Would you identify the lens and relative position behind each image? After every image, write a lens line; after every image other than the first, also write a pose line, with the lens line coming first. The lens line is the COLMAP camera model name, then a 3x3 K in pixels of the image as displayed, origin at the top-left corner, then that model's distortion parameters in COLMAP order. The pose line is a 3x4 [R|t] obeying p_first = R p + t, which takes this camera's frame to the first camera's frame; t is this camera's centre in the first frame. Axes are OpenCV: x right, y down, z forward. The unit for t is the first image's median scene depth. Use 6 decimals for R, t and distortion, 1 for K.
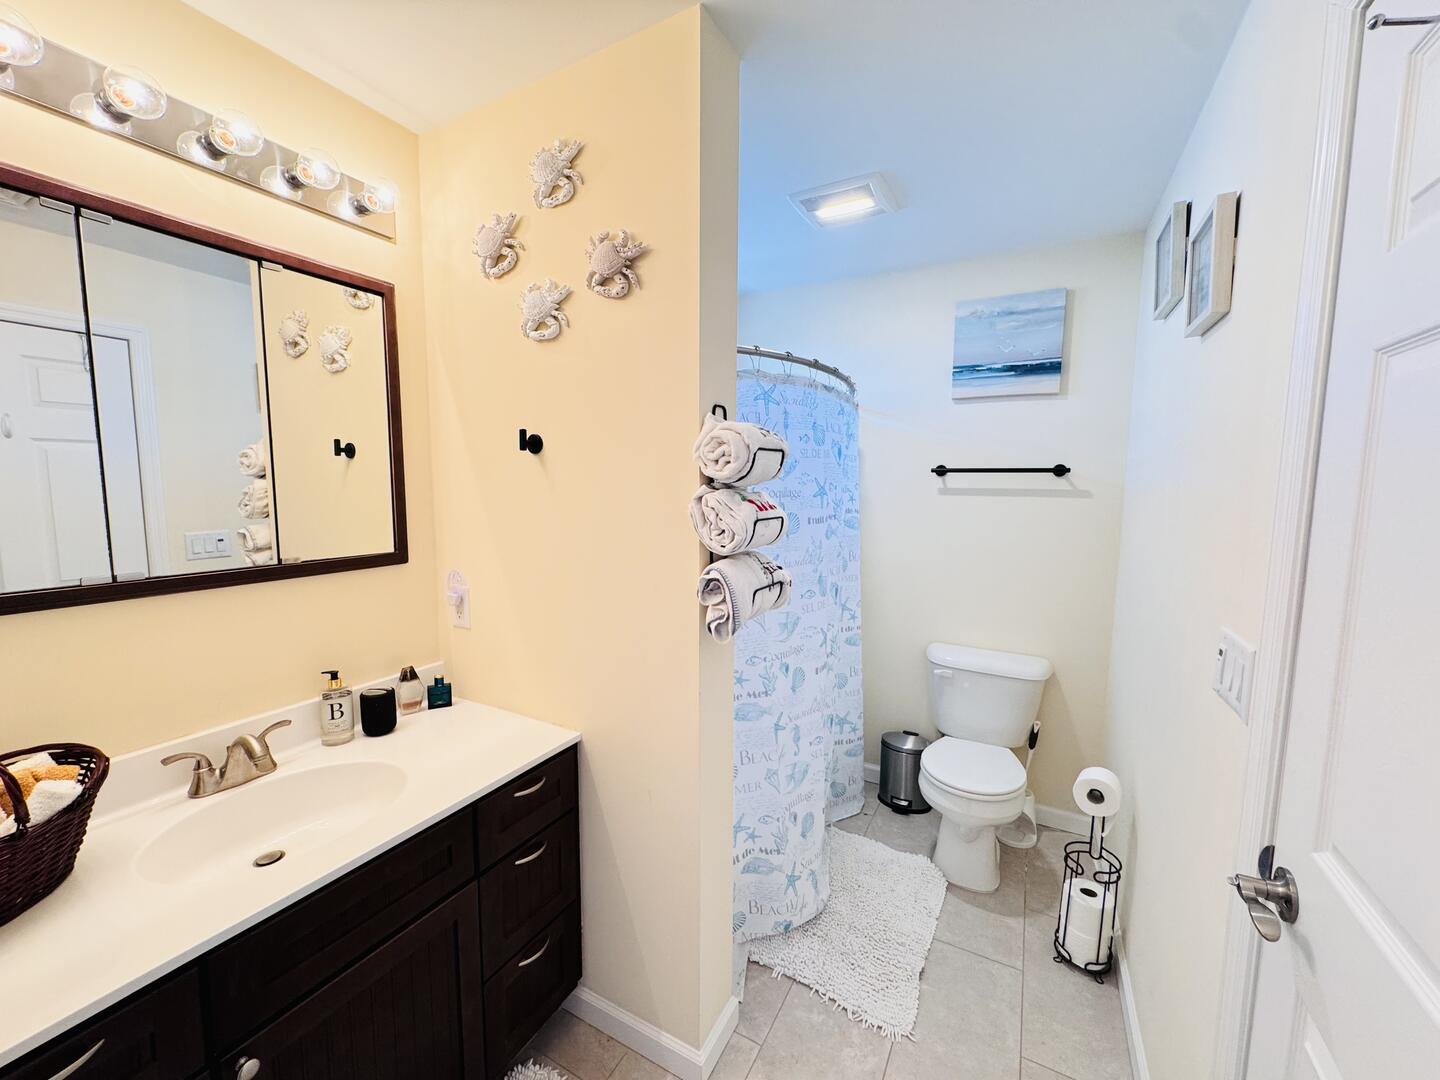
lens RADIAL K [[571.3, 0, 718.8], [0, 571.3, 541.3], [0, 0, 1]] dist [-0.001600, -0.000396]
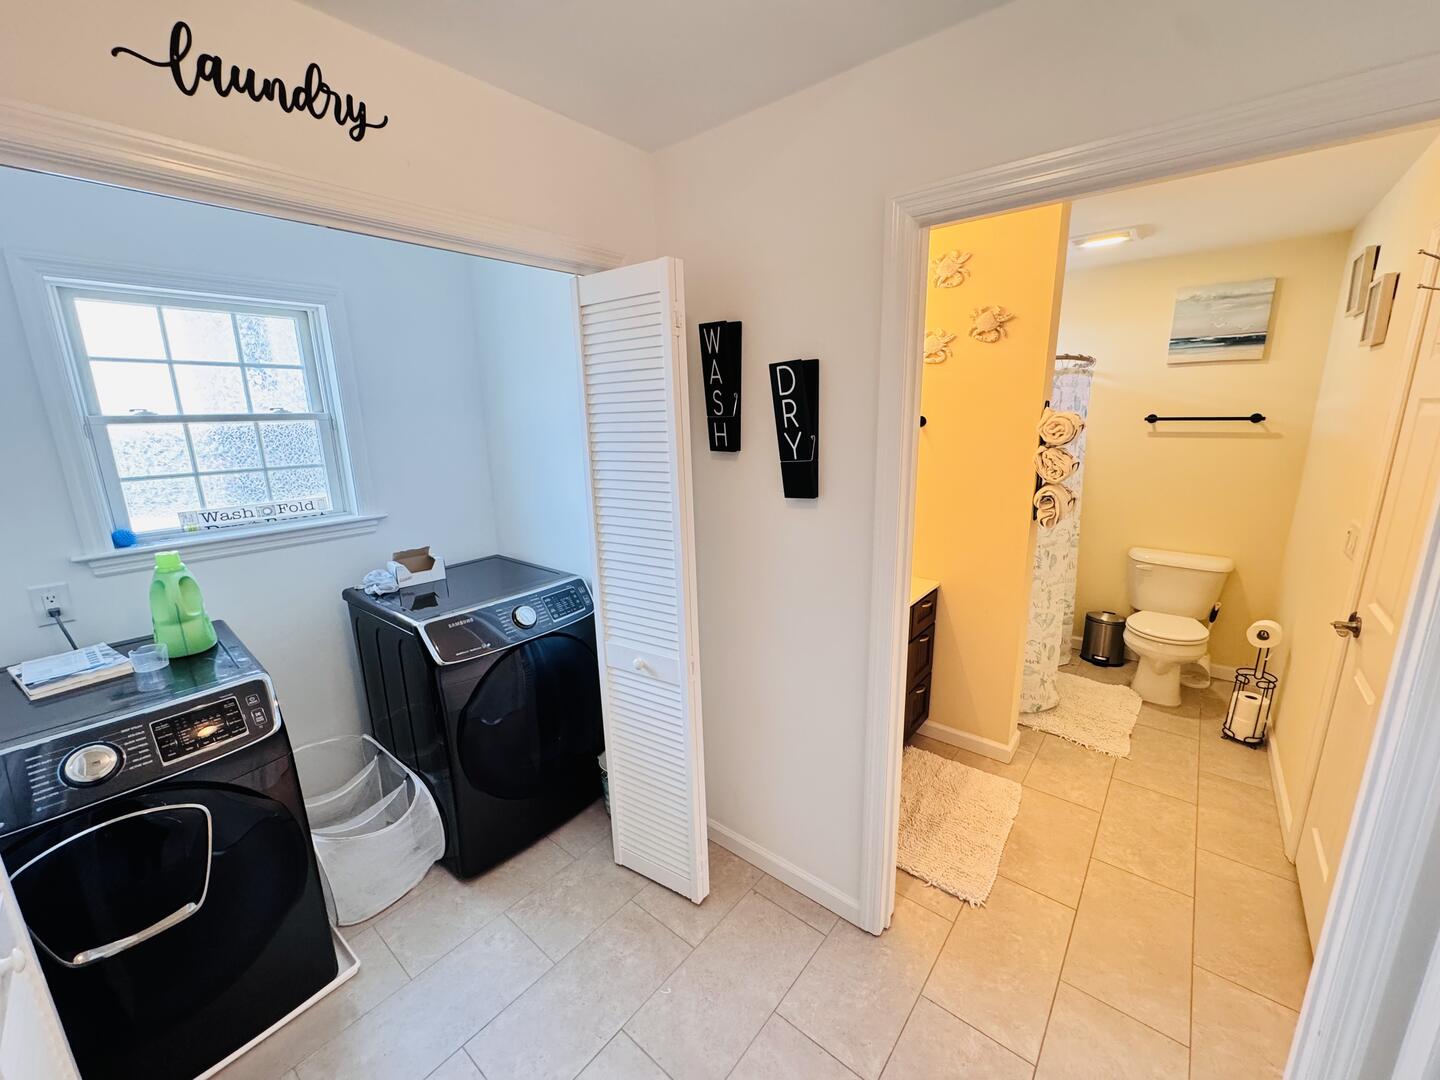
lens RADIAL K [[571.3, 0, 719.6], [0, 571.3, 539.3], [0, 0, 1]] dist [-0.001600, -0.000396]
pose [[0.981400, 0.014229, -0.191448, -0.477401], [0.009542, 0.992401, 0.122675, -0.023669], [0.191738, -0.122220, 0.973806, -0.730956]]
